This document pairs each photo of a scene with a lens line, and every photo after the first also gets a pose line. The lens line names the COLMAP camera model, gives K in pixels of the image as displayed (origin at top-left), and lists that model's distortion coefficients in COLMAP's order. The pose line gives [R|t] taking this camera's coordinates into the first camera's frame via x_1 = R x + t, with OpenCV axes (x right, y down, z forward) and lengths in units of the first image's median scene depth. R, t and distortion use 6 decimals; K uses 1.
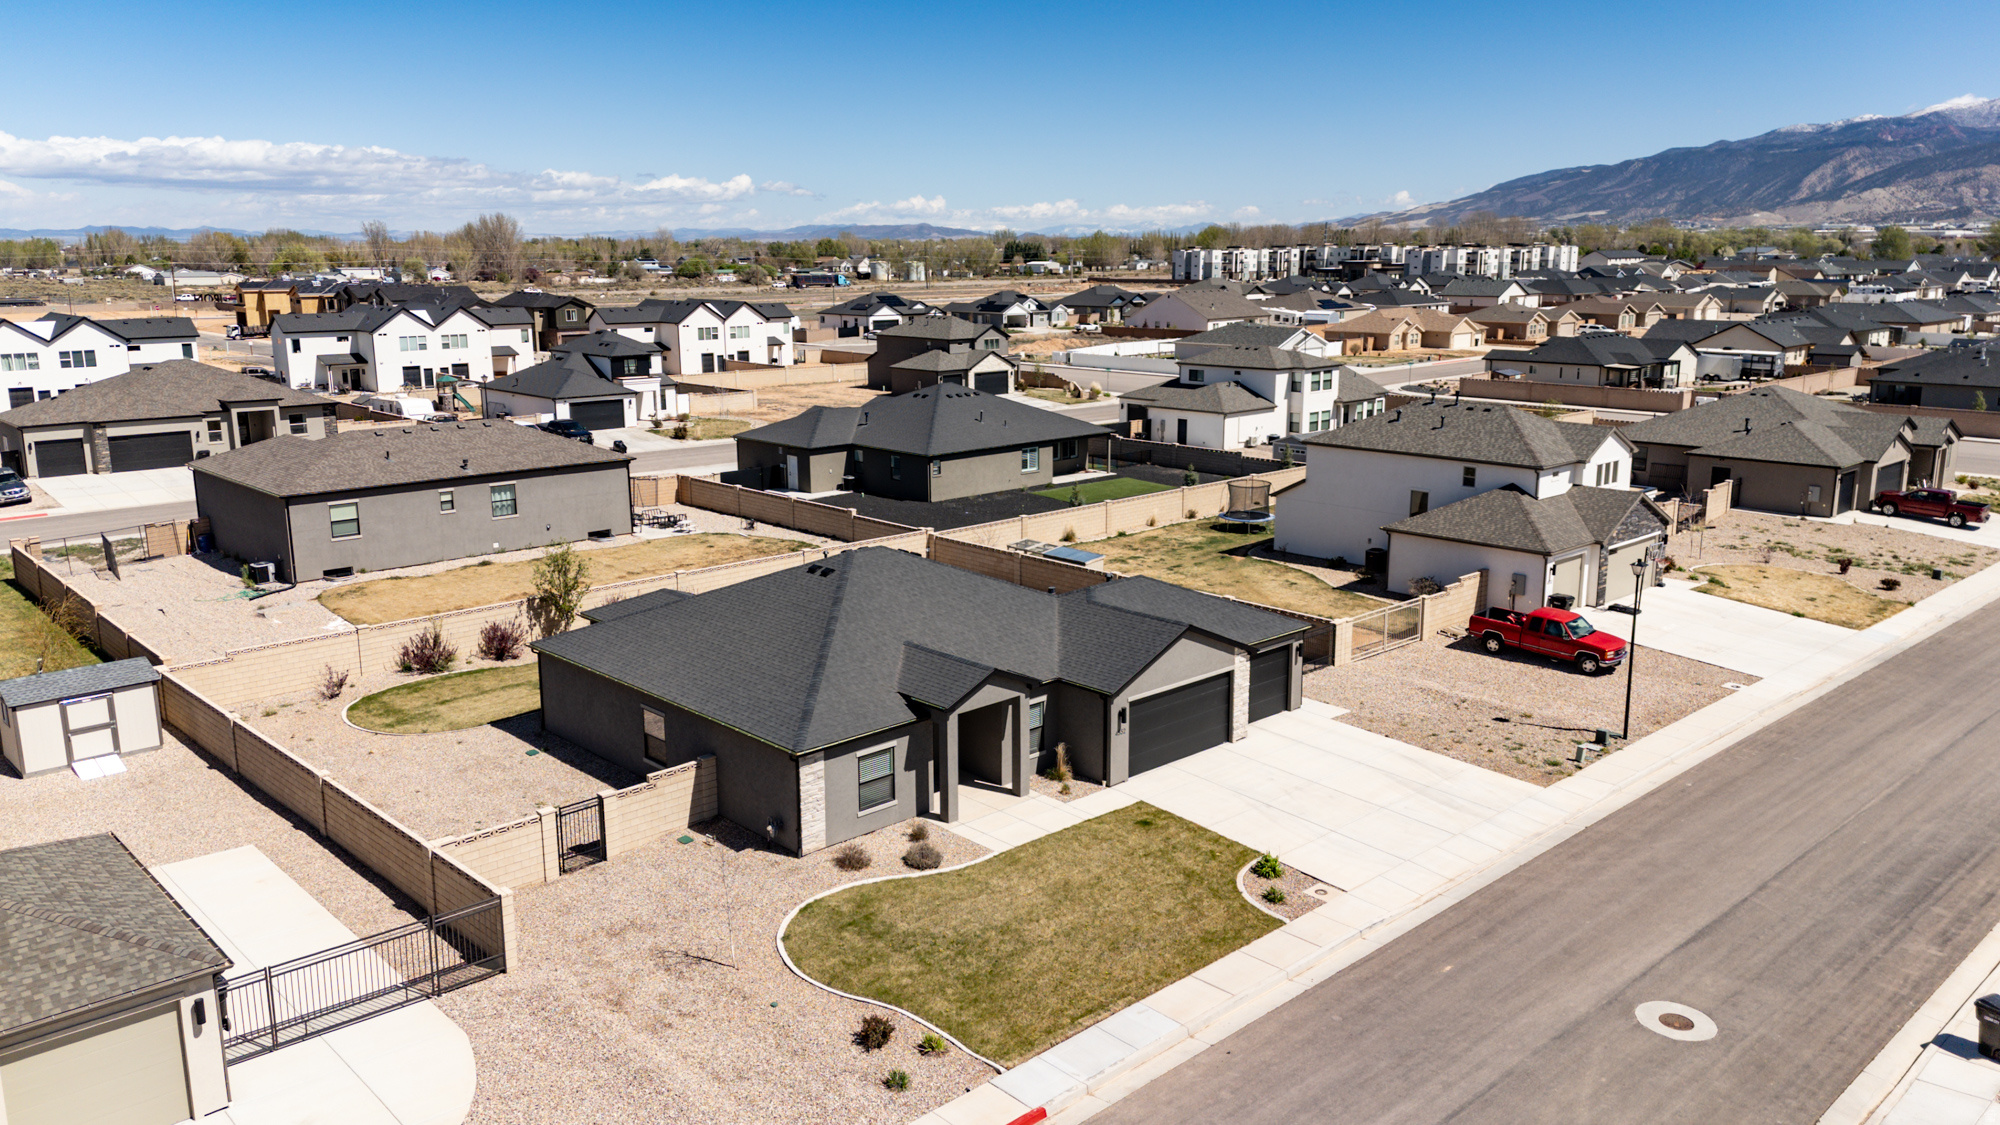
lens RADIAL K [[1461.1, 0, 1006.6], [0, 1461.1, 557.8], [0, 0, 1]] dist [0.094010, -0.098900]
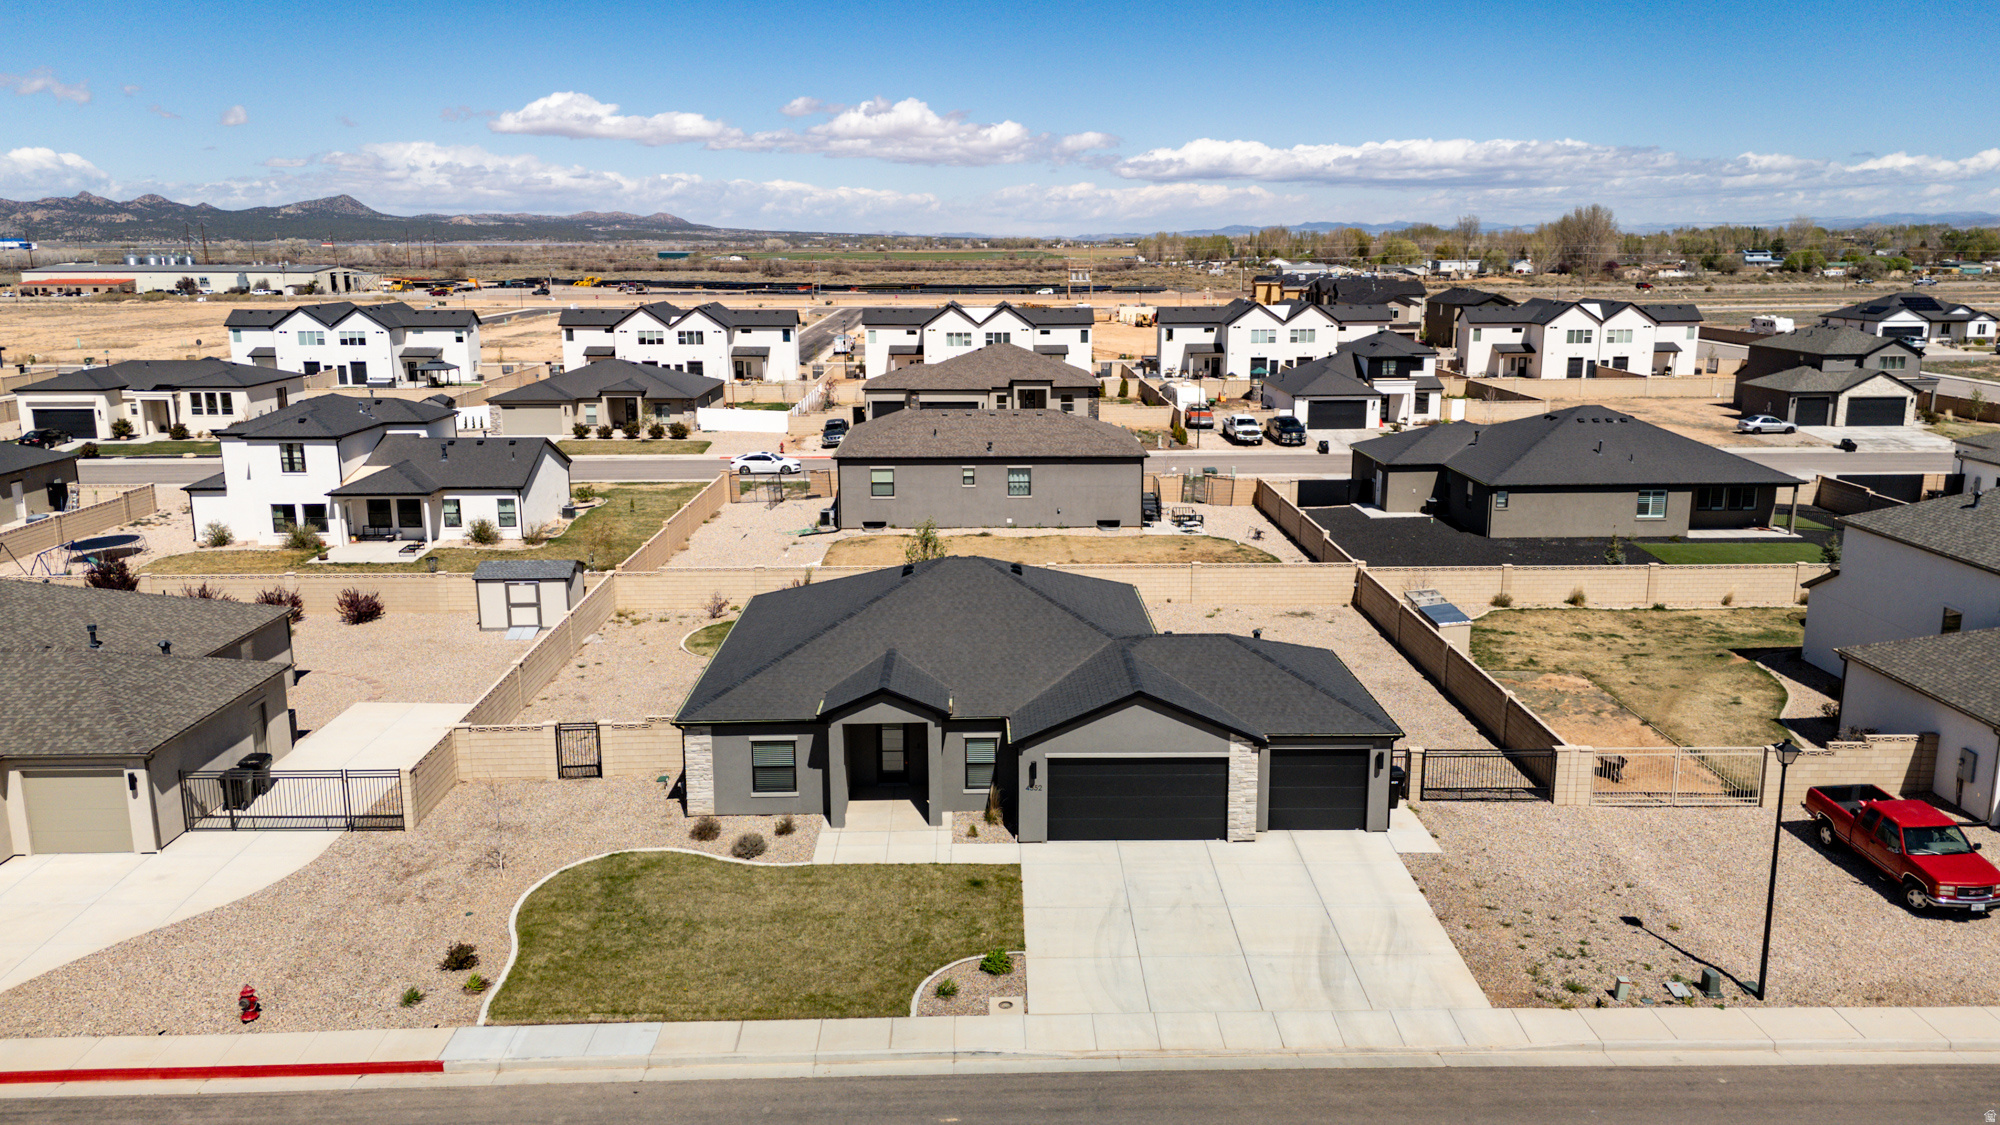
lens RADIAL K [[1461.1, 0, 1006.6], [0, 1461.1, 557.8], [0, 0, 1]] dist [0.094010, -0.098900]
pose [[0.741072, 0.144312, -0.655733, 0.414071], [-0.140344, 0.988349, 0.058904, -0.049193], [0.656594, 0.048376, 0.752691, 0.178278]]
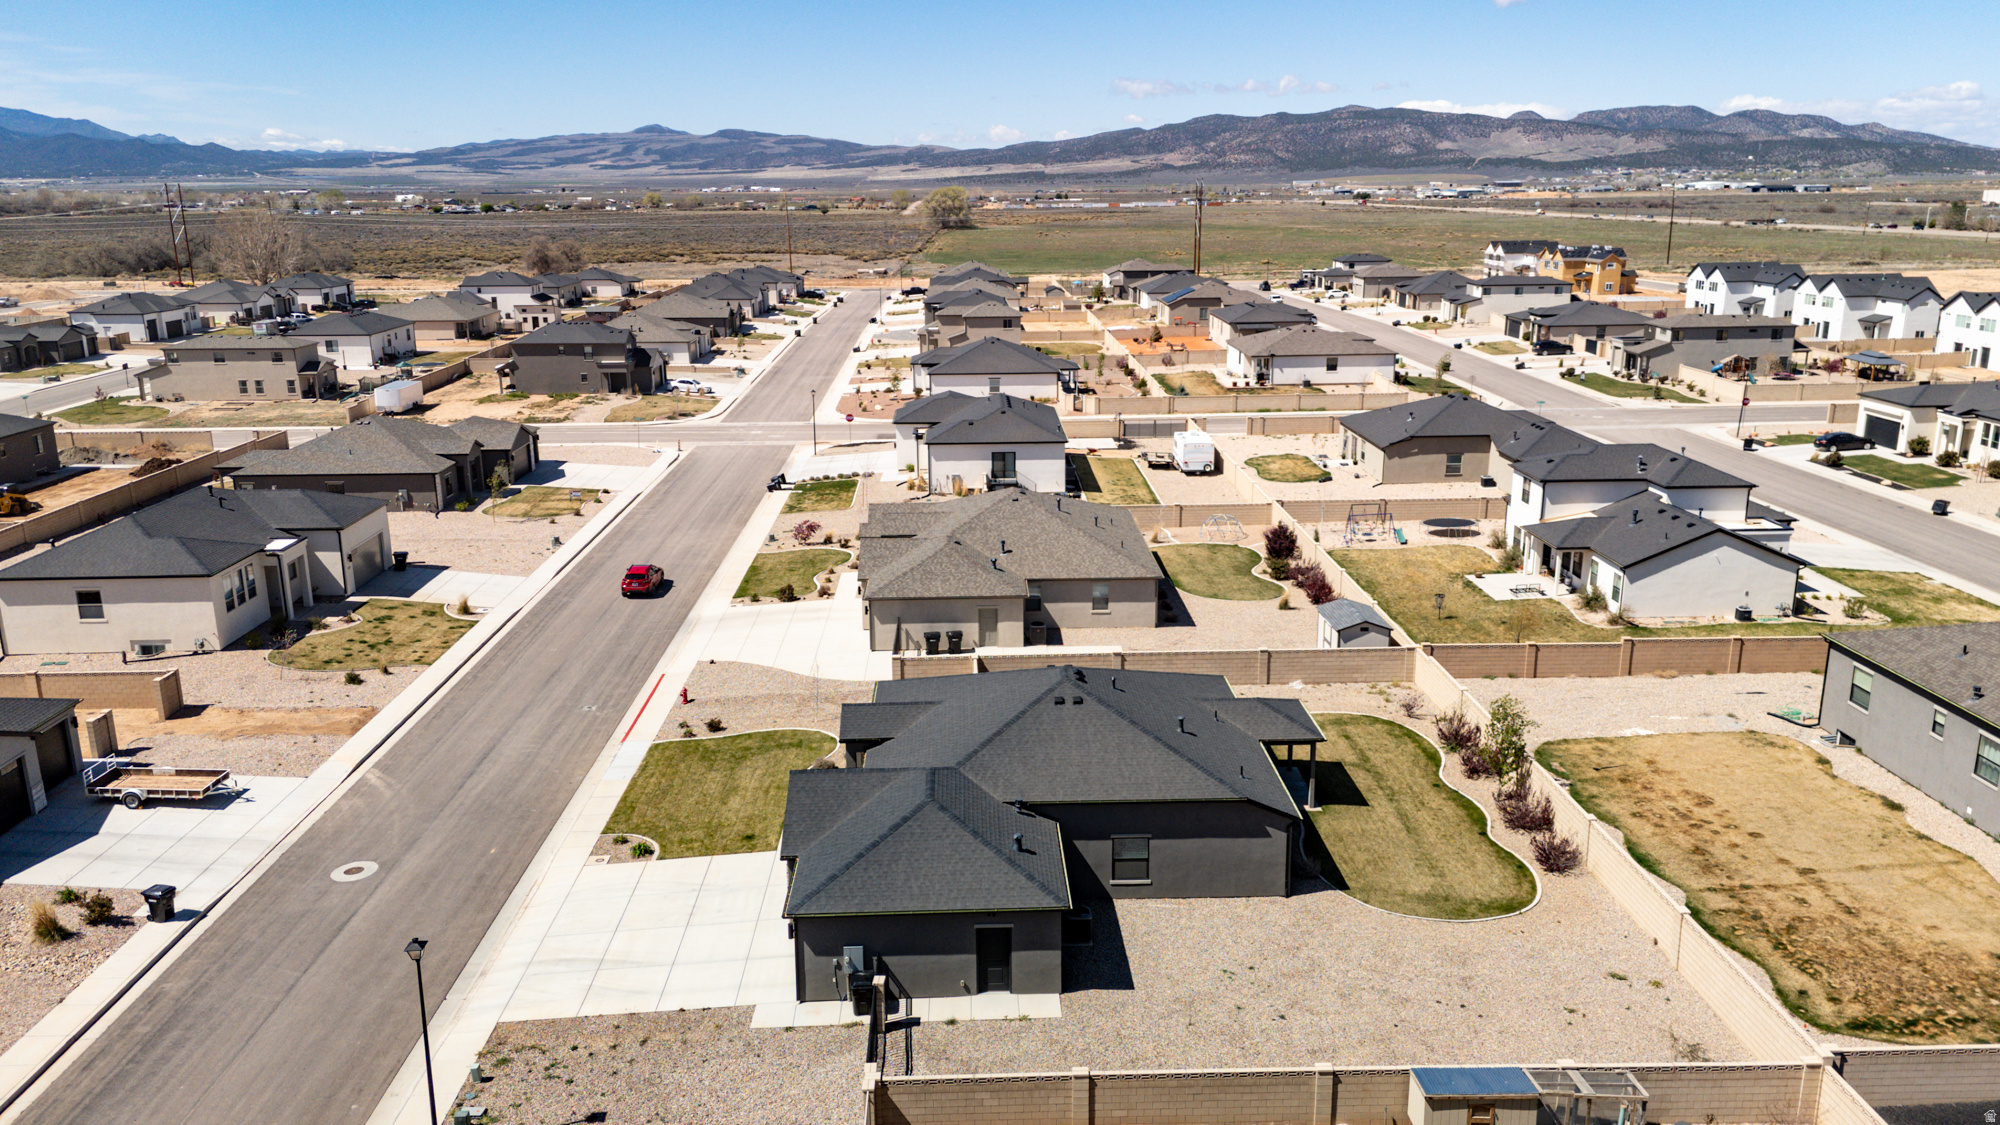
lens RADIAL K [[1461.1, 0, 1006.6], [0, 1461.1, 557.8], [0, 0, 1]] dist [0.094010, -0.098900]
pose [[-0.662732, 0.197078, -0.722458, 0.515295], [-0.146163, 0.912152, 0.382903, -0.361717], [0.734454, 0.359359, -0.575707, 1.111125]]
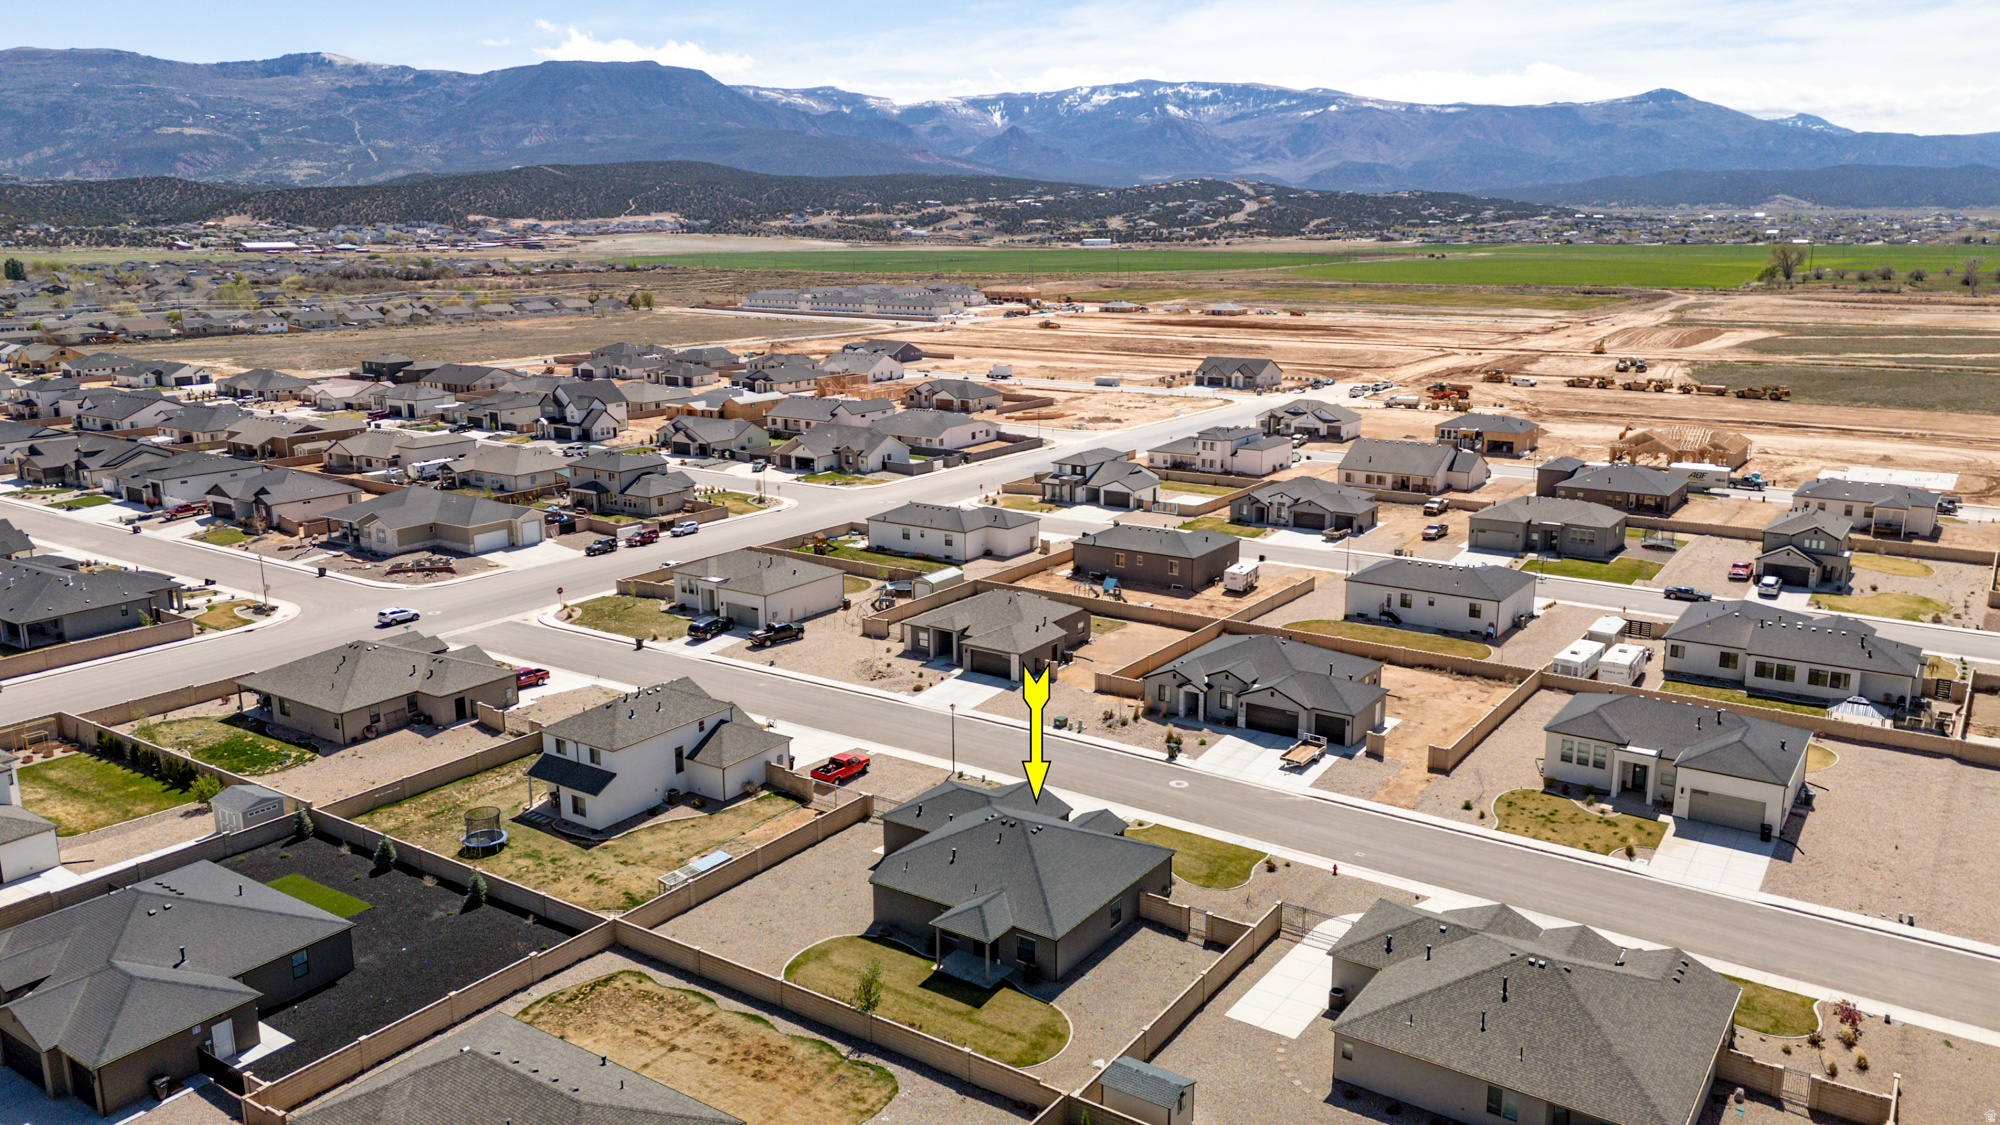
lens RADIAL K [[1461.1, 0, 1006.6], [0, 1461.1, 557.8], [0, 0, 1]] dist [0.094010, -0.098900]
pose [[-0.211547, -0.214616, 0.953513, -1.362555], [0.212186, 0.942240, 0.259155, -0.609136], [-0.954057, 0.257146, -0.153789, 0.858053]]
